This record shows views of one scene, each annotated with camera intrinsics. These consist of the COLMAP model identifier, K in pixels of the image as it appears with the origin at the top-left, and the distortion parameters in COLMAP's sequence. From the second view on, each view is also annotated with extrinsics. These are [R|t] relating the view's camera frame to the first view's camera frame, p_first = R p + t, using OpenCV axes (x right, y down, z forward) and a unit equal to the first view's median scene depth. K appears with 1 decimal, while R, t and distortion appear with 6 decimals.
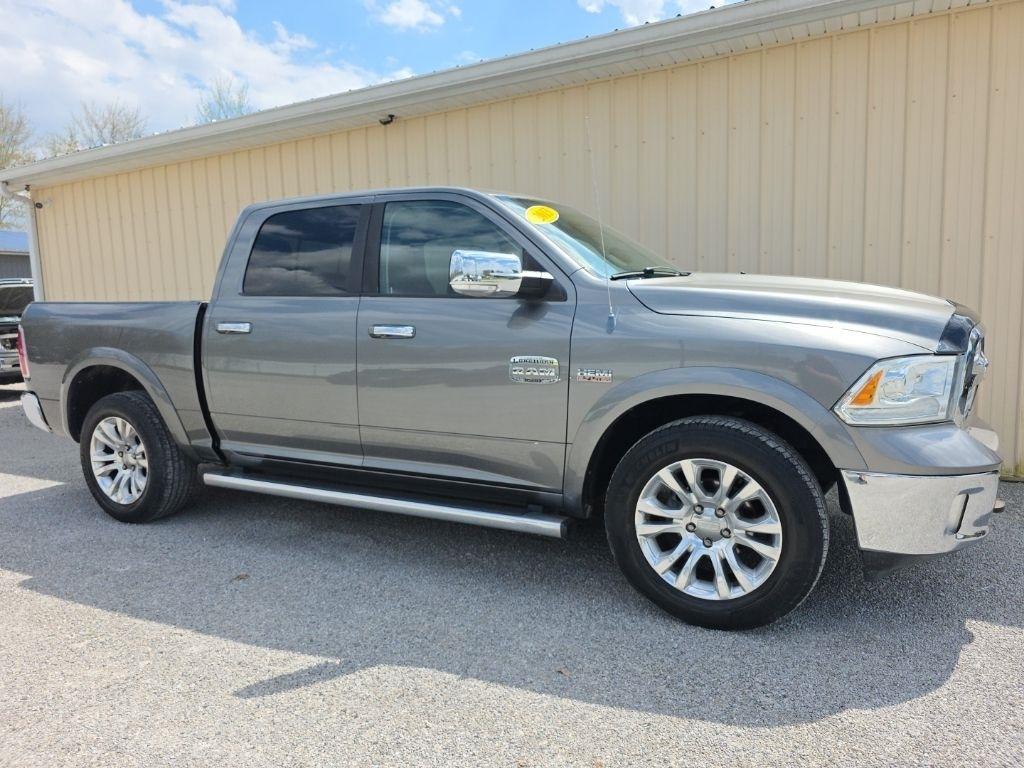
lens RADIAL K [[692.0, 0, 510.7], [0, 692.0, 389.1], [0, 0, 1]] dist [0.053407, -0.044757]
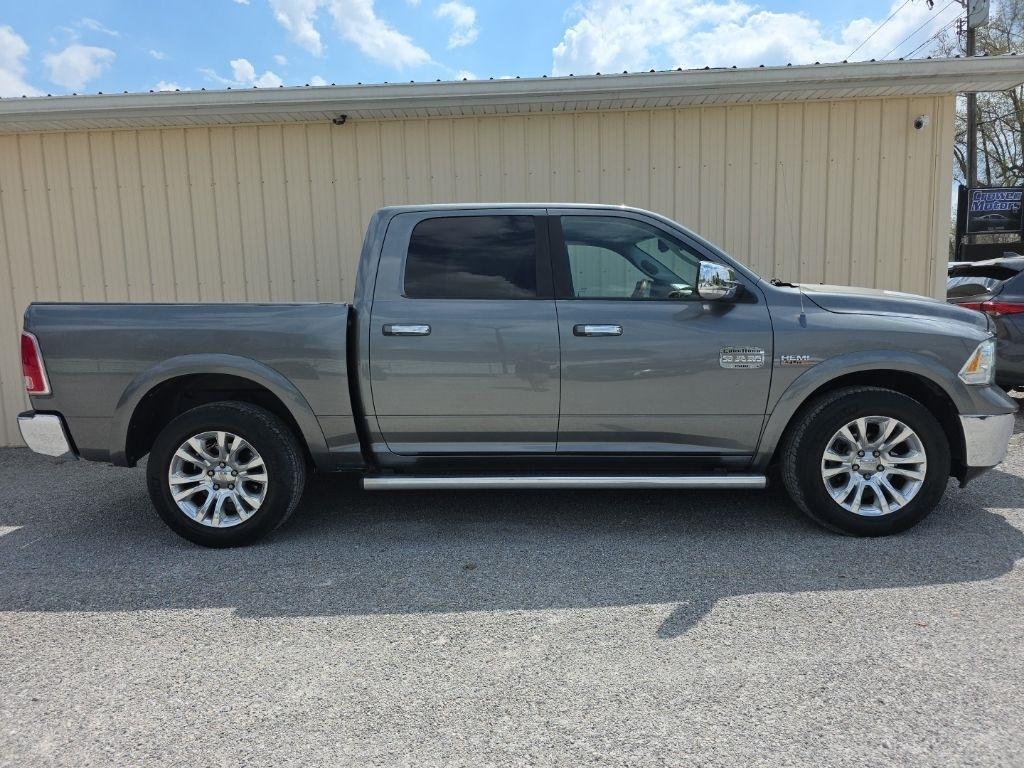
lens RADIAL K [[692.0, 0, 510.7], [0, 692.0, 389.1], [0, 0, 1]] dist [0.053407, -0.044757]
pose [[0.898045, -0.047480, 0.437334, -0.928958], [0.051298, 0.998679, 0.003084, 0.004167], [-0.436903, 0.019665, 0.899294, 0.044885]]
